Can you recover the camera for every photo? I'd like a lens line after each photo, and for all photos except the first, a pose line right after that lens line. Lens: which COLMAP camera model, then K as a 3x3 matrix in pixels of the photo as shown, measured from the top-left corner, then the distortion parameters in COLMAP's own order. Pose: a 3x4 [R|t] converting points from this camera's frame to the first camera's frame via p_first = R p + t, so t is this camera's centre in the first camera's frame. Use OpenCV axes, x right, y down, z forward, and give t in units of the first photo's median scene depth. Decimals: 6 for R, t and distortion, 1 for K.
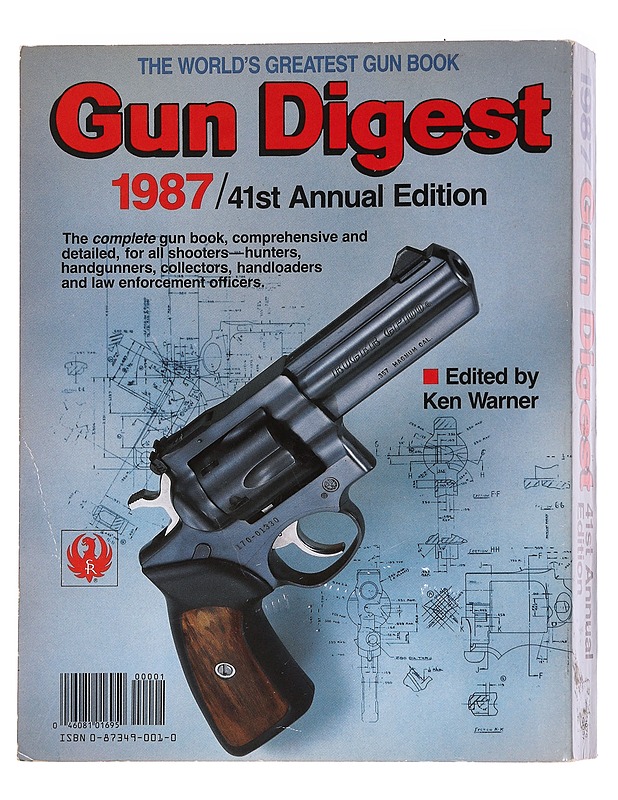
lens RADIAL K [[2178.4, 0, 309.0], [0, 2178.4, 400.0], [0, 0, 1]] dist [0.091279, -0.645707]
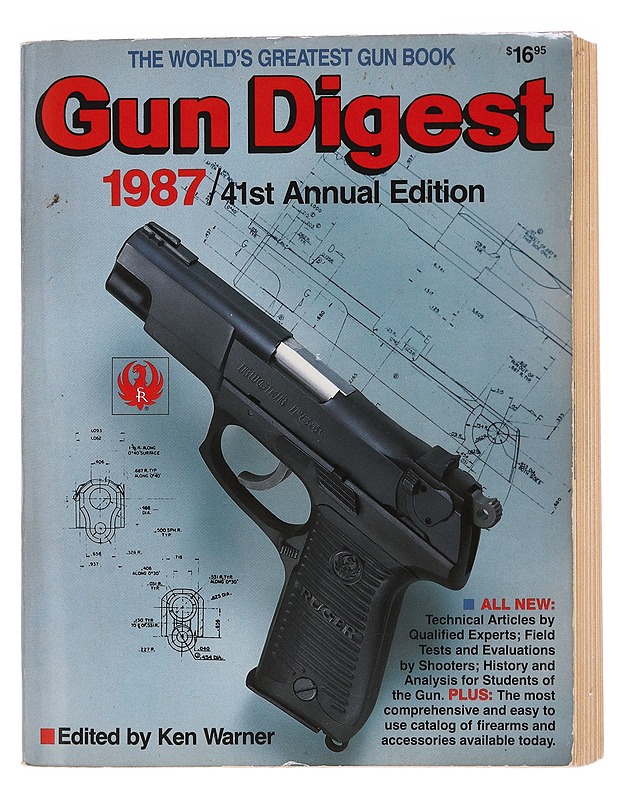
lens RADIAL K [[1732.1, 0, 309.0], [0, 1732.1, 400.0], [0, 0, 1]] dist [-0.062121, 0.409991]
pose [[0.999925, 0.001590, -0.012180, 0.012387], [-0.001043, 0.998994, 0.044843, -0.035883], [0.012239, -0.044827, 0.998920, 0.223700]]
